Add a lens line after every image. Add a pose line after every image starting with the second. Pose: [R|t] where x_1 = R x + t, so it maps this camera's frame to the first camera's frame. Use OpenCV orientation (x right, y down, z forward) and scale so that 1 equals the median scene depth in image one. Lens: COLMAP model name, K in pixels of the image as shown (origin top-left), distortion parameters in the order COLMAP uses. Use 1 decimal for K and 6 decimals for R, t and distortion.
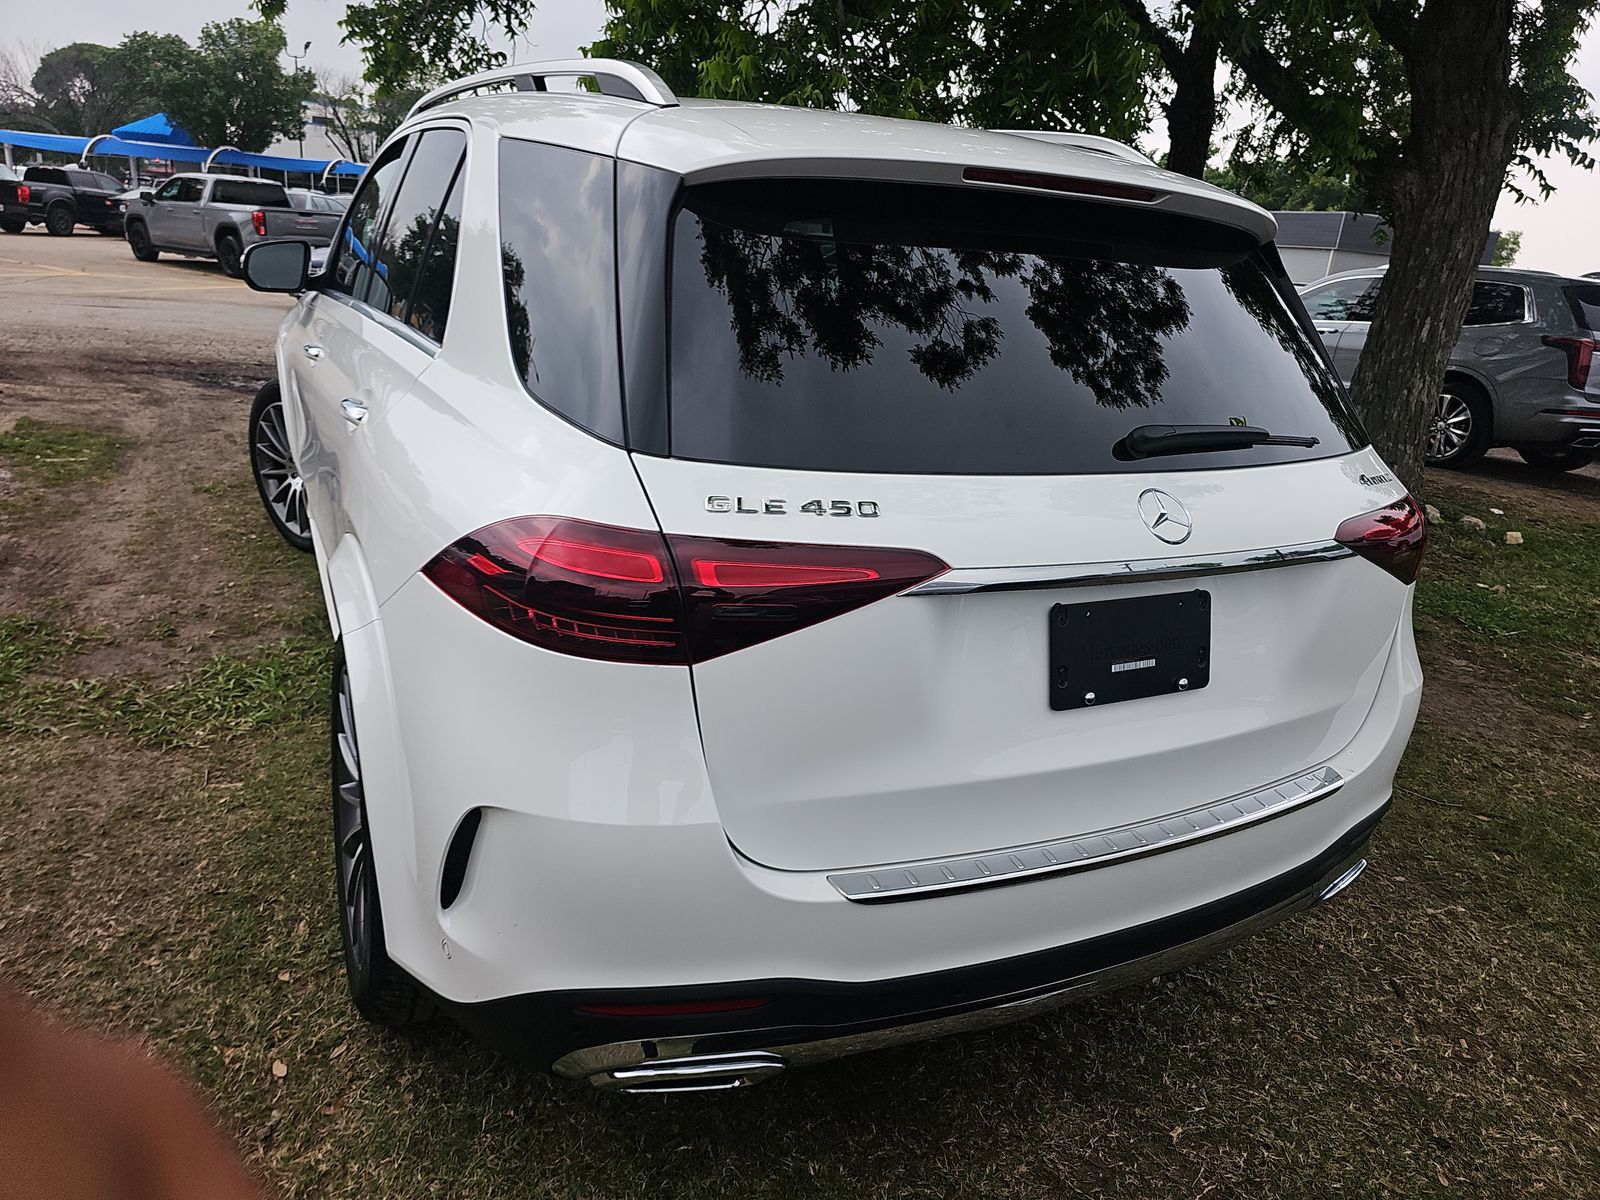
lens RADIAL K [[1062.6, 0, 807.6], [0, 1062.6, 606.6], [0, 0, 1]] dist [0.032568, -0.025643]
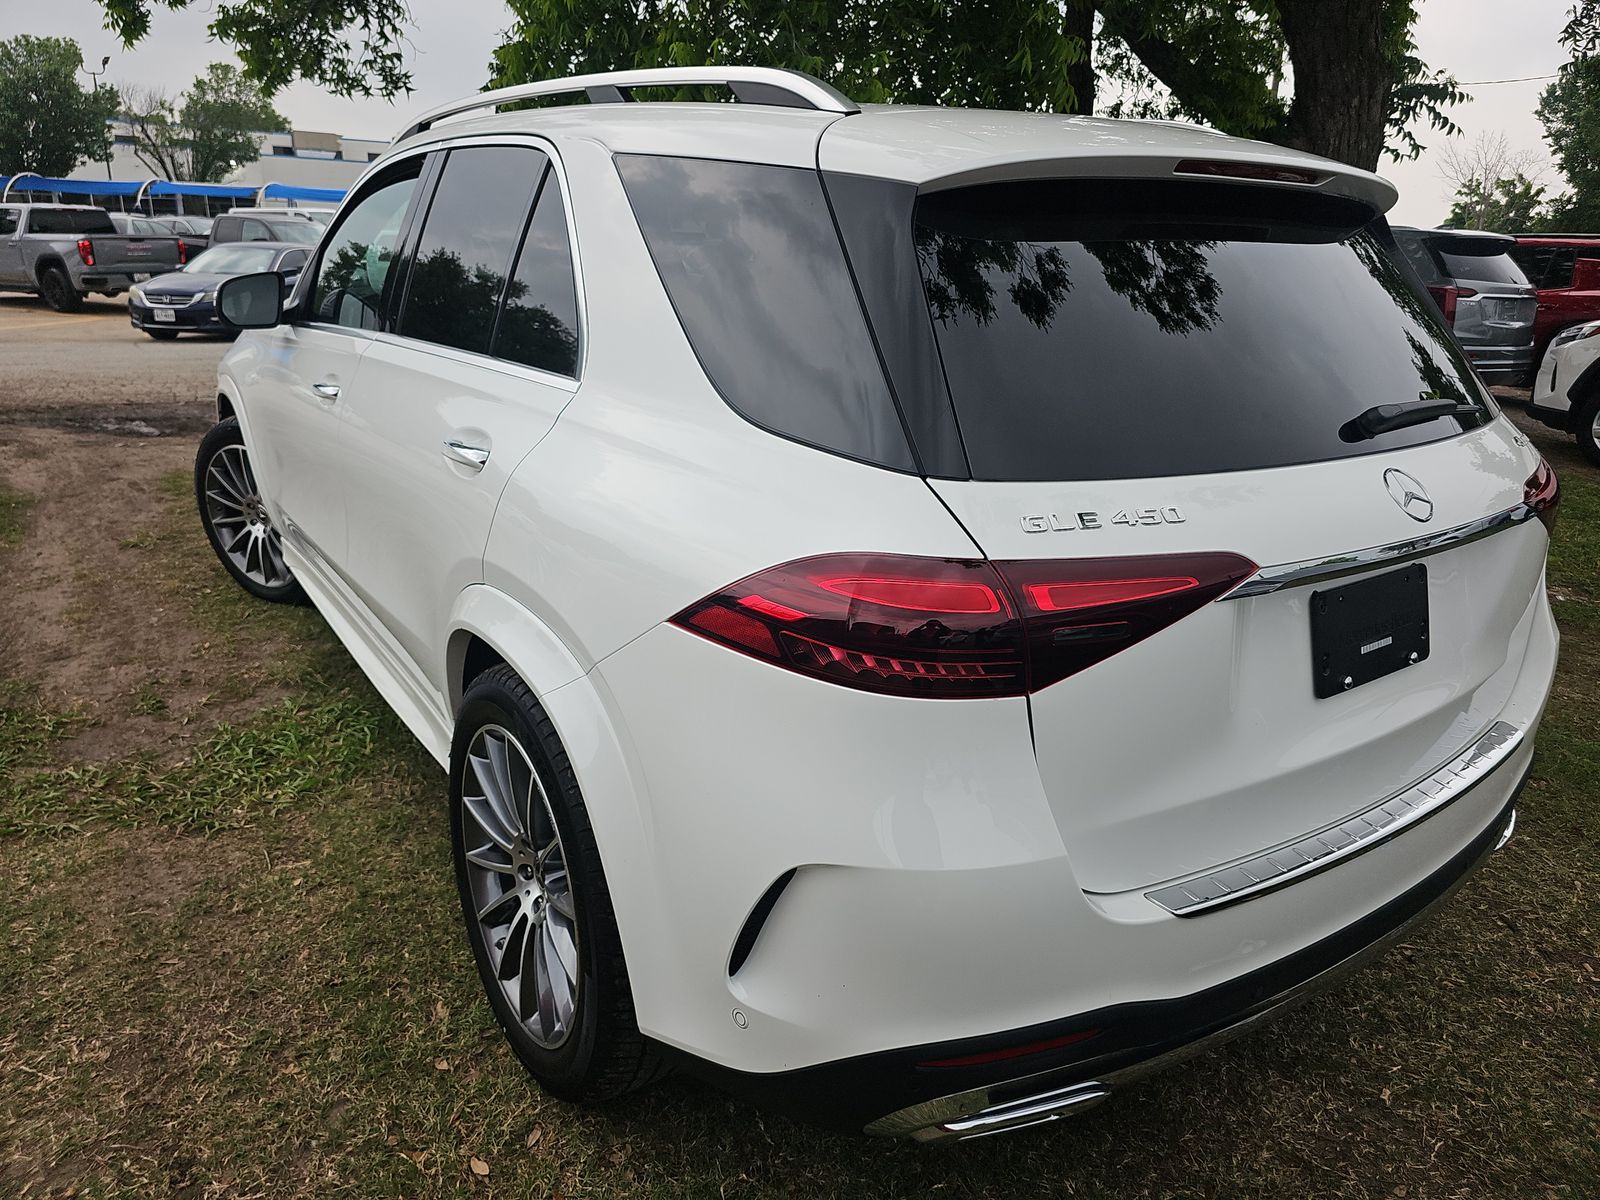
lens RADIAL K [[1062.6, 0, 798.3], [0, 1062.6, 596.9], [0, 0, 1]] dist [0.032568, -0.025643]
pose [[0.989411, -0.095708, 0.109112, -0.206093], [0.095791, 0.995391, 0.004492, -0.028498], [-0.109039, 0.006008, 0.994019, 0.034174]]
